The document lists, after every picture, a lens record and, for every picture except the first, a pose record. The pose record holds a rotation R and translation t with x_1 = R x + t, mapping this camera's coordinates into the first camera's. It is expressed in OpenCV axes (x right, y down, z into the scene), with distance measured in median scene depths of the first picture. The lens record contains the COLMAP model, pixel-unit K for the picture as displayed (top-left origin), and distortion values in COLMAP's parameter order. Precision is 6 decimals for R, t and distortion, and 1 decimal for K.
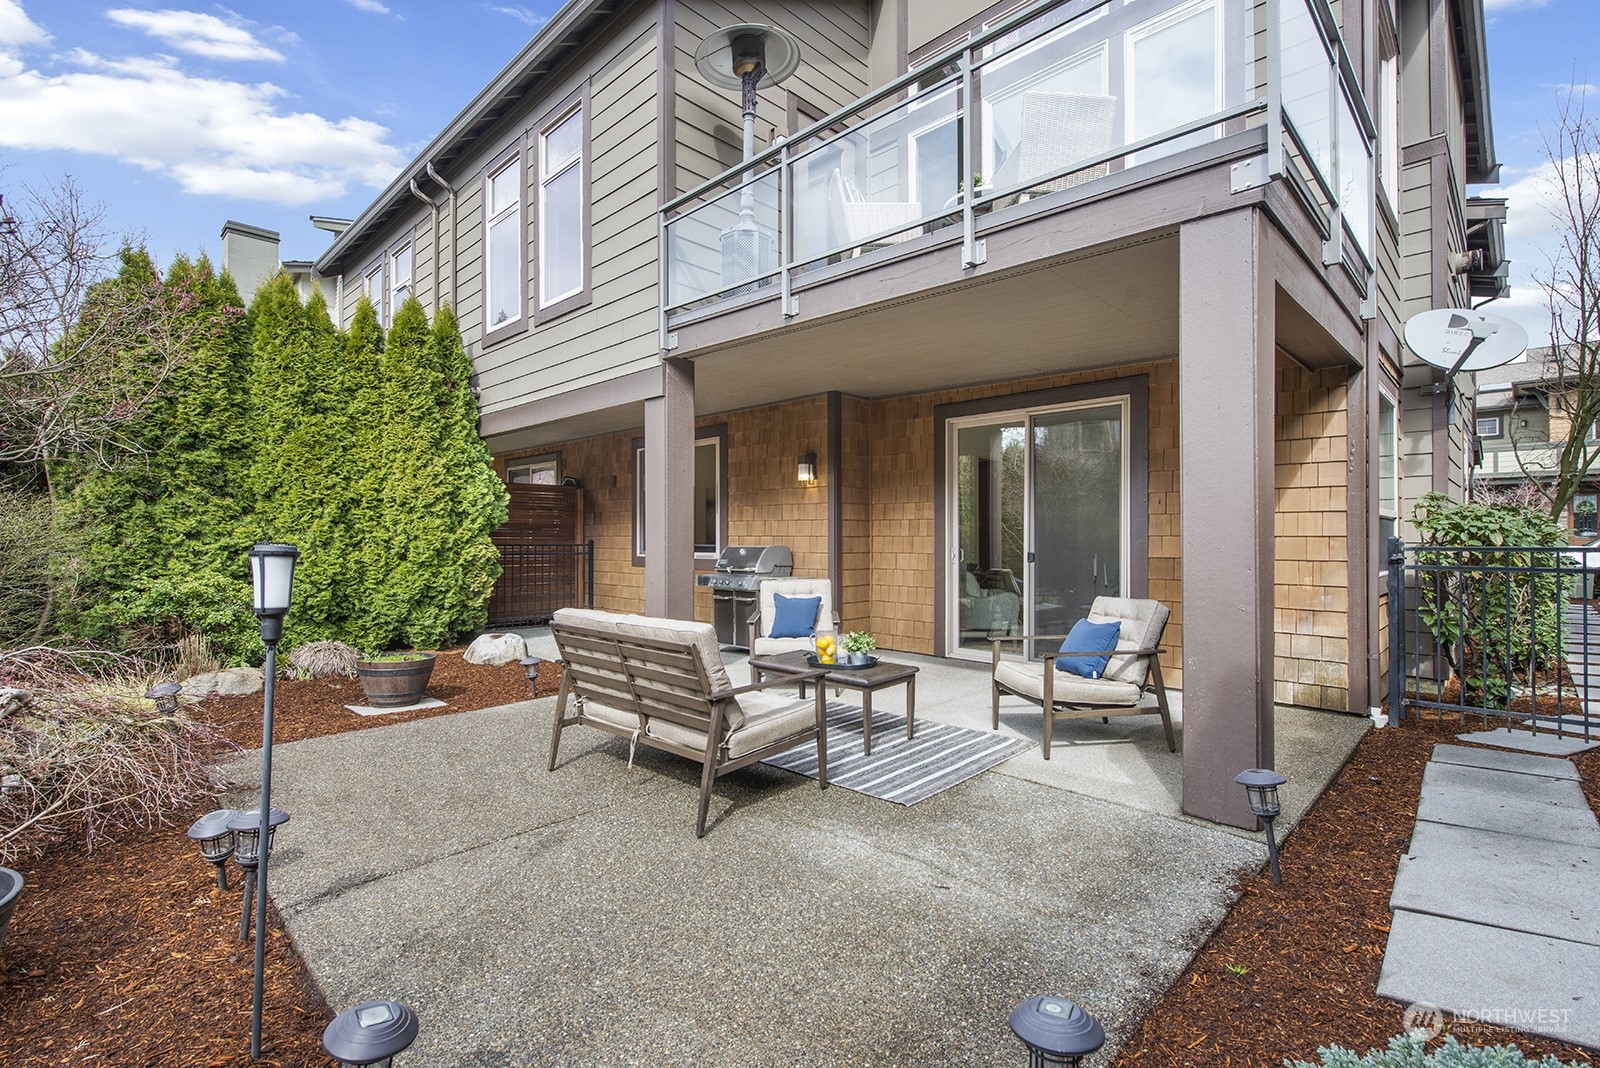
lens RADIAL K [[748.6, 0, 800.0], [0, 748.6, 534.0], [0, 0, 1]] dist [0.001355, 0.000081]
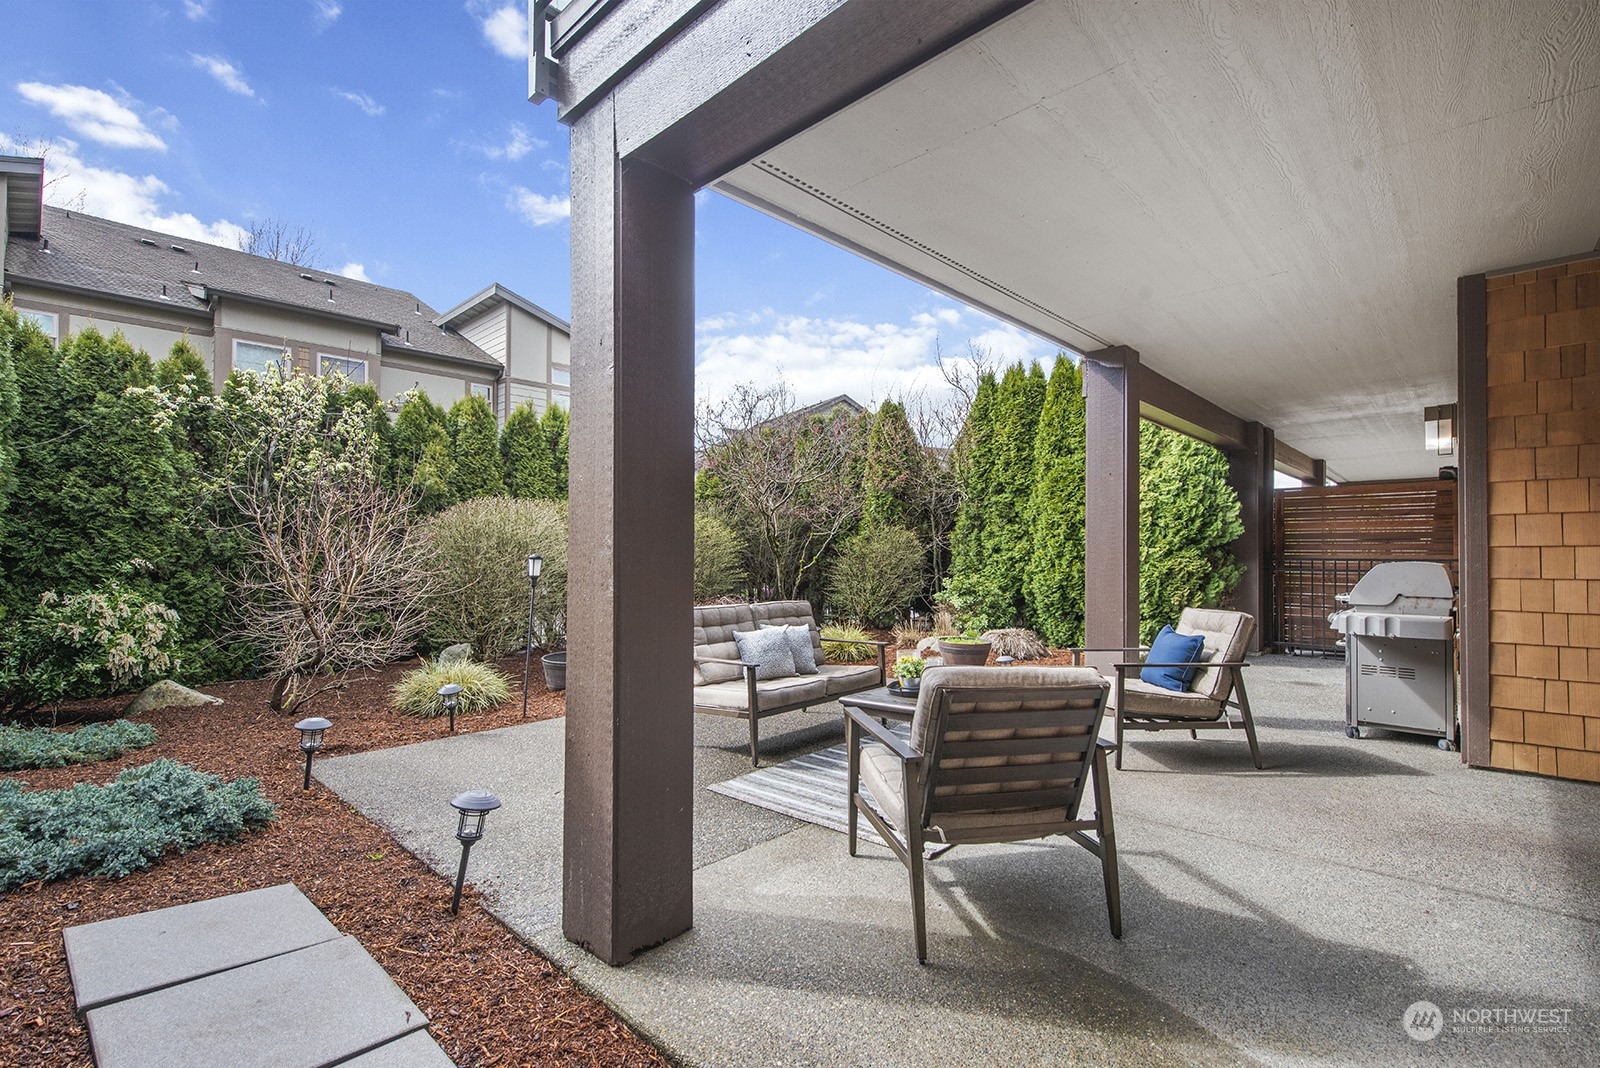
lens RADIAL K [[718.6, 0, 800.1], [0, 718.6, 542.3], [0, 0, 1]] dist [0.013747, -0.007678]
pose [[0.012816, -0.018484, -0.999747, 0.648902], [0.009967, 0.999782, -0.018356, 0.007771], [0.999868, -0.009730, 0.012998, 0.593392]]
